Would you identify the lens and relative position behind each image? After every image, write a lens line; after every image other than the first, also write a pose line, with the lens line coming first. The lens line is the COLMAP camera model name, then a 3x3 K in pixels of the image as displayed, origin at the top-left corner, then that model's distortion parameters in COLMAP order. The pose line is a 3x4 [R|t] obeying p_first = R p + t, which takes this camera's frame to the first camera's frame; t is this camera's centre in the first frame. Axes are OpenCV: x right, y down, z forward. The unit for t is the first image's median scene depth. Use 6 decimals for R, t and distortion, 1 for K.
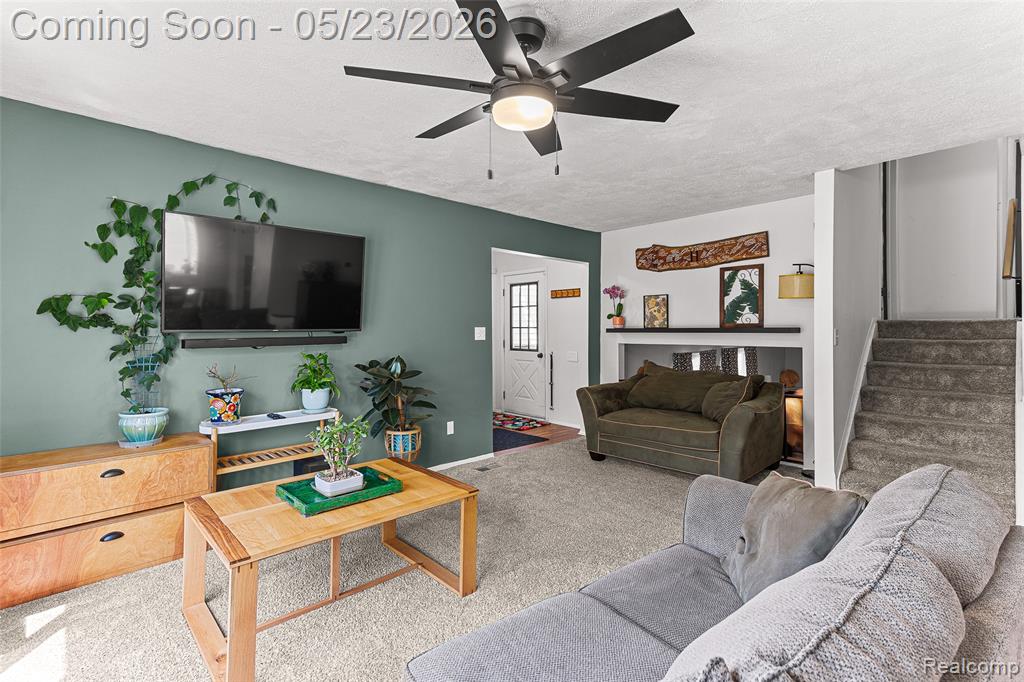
lens RADIAL K [[489.4, 0, 512.2], [0, 489.4, 335.8], [0, 0, 1]] dist [0.024387, 0.002134]
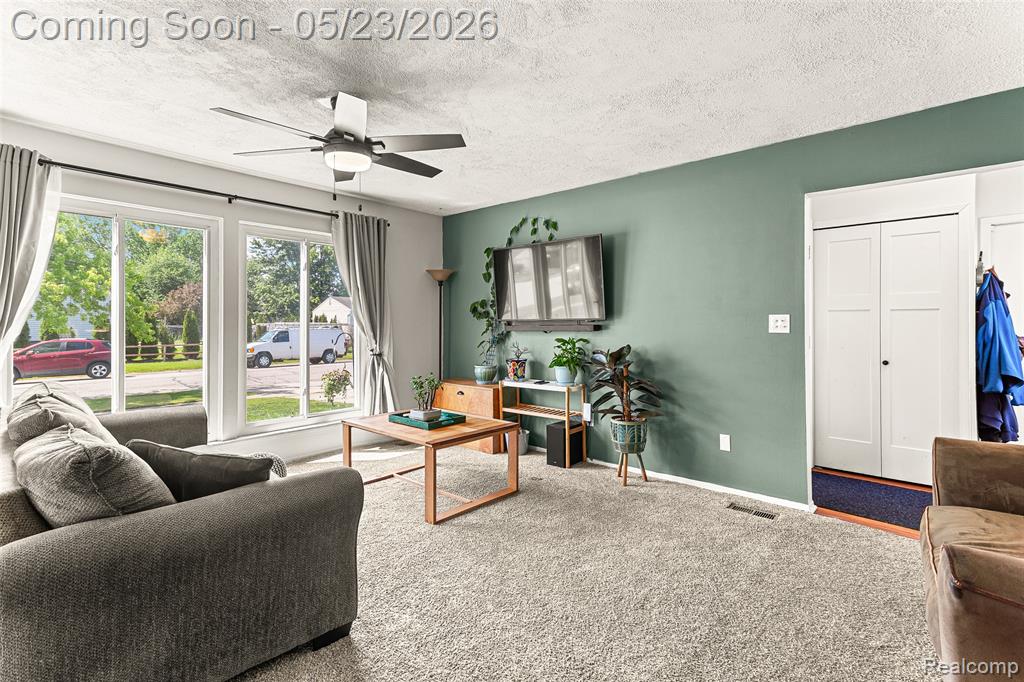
lens RADIAL K [[489.4, 0, 511.0], [0, 489.4, 330.6], [0, 0, 1]] dist [0.024387, 0.002134]
pose [[0.089886, 0.011143, -0.995890, 0.839982], [-0.020931, 0.999738, 0.009297, 0.009342], [0.995732, 0.020009, 0.090096, 0.772221]]
